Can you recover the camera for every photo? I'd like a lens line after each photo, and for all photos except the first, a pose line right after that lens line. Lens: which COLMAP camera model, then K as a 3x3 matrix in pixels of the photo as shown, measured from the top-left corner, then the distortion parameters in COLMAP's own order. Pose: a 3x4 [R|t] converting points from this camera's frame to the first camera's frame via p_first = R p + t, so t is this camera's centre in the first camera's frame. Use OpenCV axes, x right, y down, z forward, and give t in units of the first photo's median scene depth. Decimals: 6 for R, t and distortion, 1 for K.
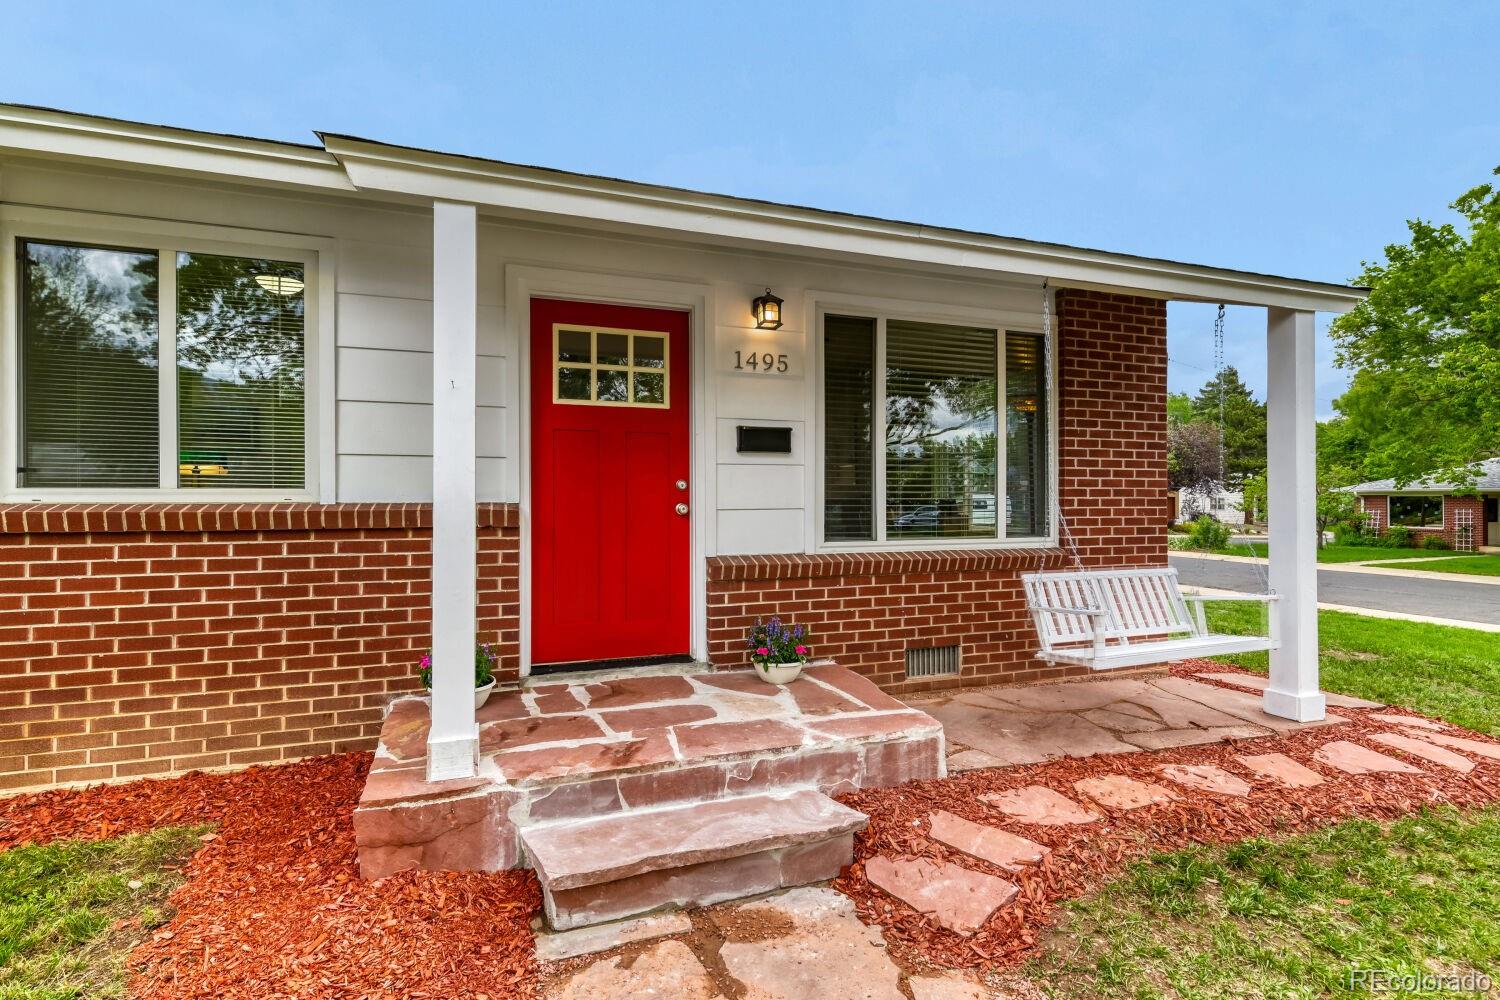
lens RADIAL K [[748.7, 0, 776.1], [0, 748.7, 490.4], [0, 0, 1]] dist [0.012305, -0.000432]
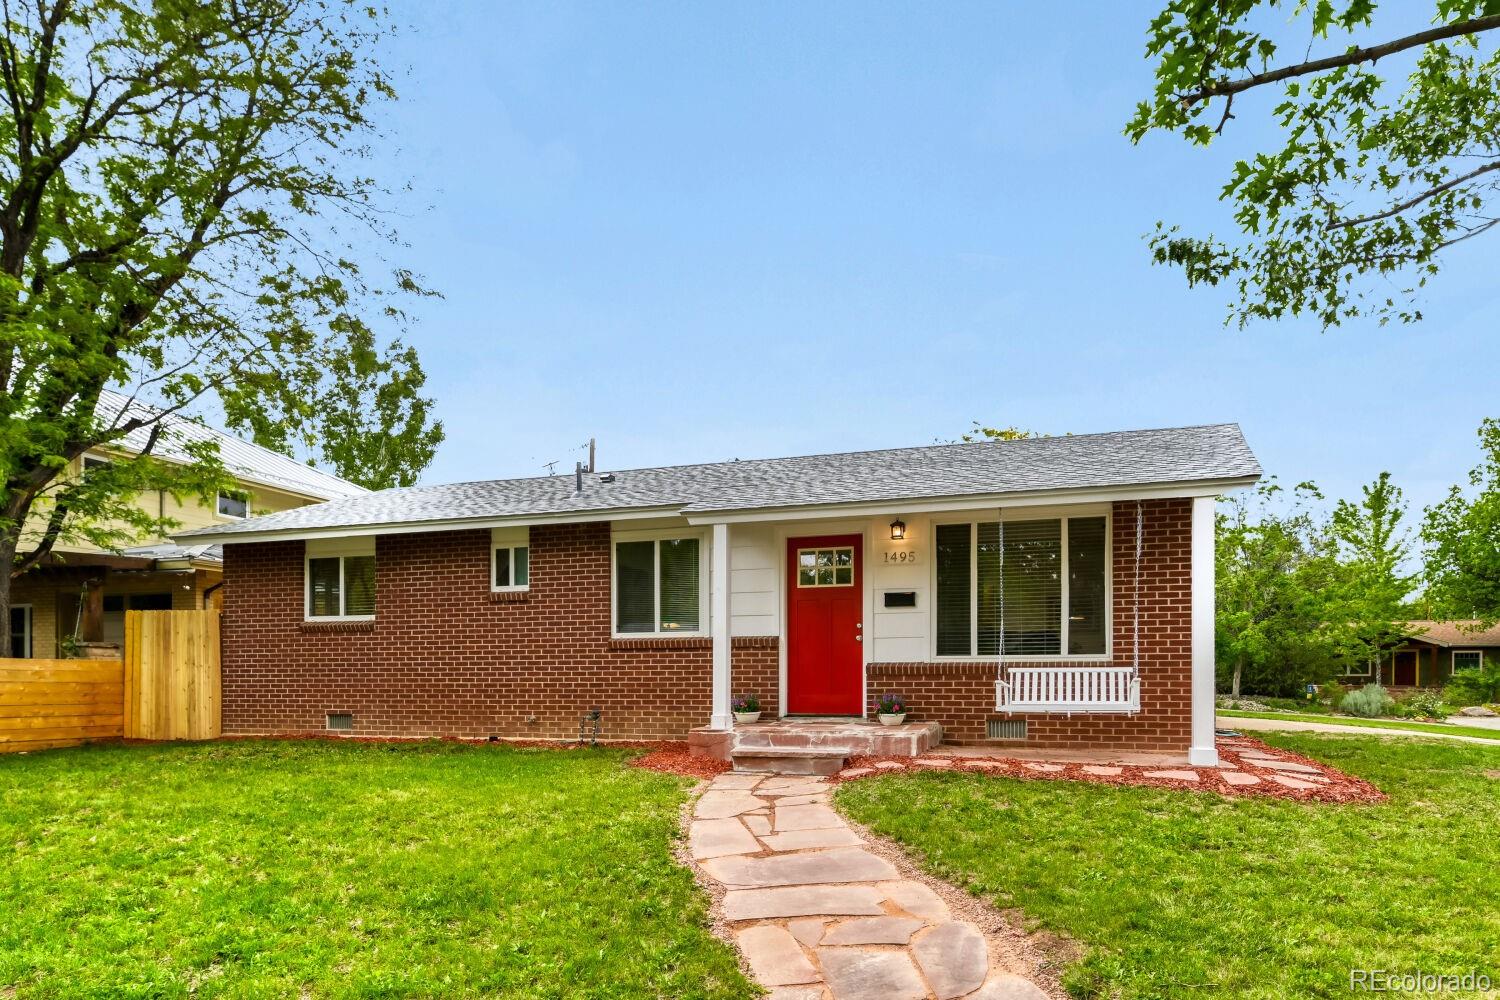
lens RADIAL K [[976.7, 0, 750.0], [0, 976.7, 580.3], [0, 0, 1]] dist [0.008354, 0.000184]
pose [[0.772853, -0.065563, -0.631189, 1.253585], [0.010245, 0.995808, -0.090893, 0.102182], [0.634502, 0.063780, 0.770285, -1.111593]]
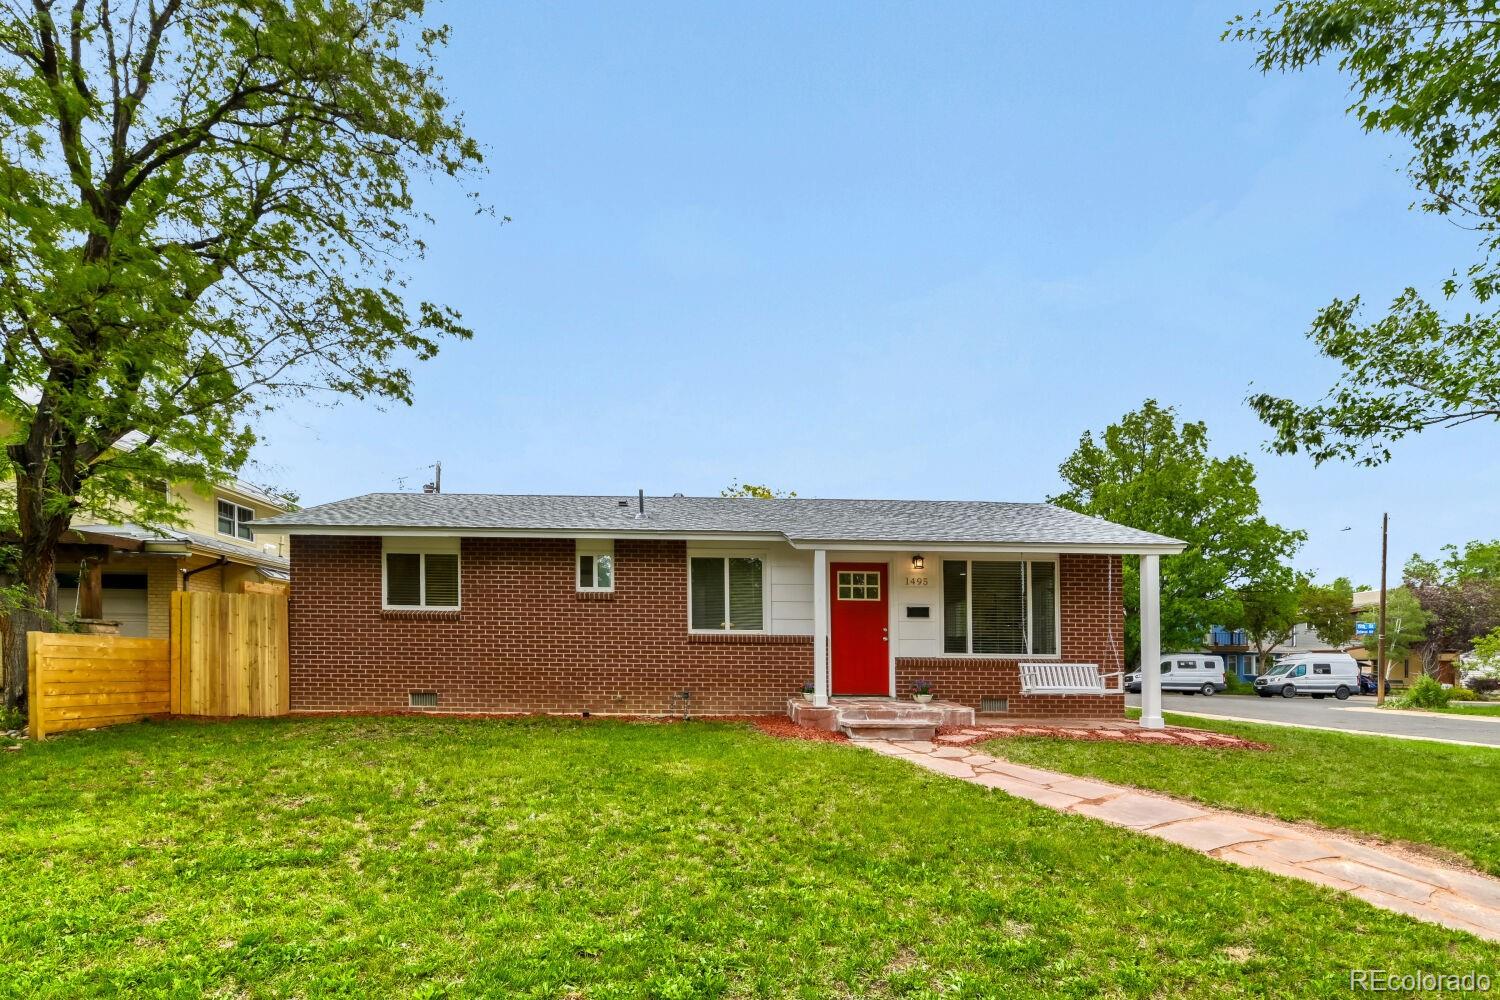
lens RADIAL K [[738.9, 0, 728.4], [0, 738.9, 584.5], [0, 0, 1]] dist [-0.020063, 0.000670]
pose [[0.939403, -0.023664, -0.341996, 0.246748], [-0.008448, 0.995714, -0.092103, 0.077997], [0.342710, 0.089411, 0.935177, -1.626391]]
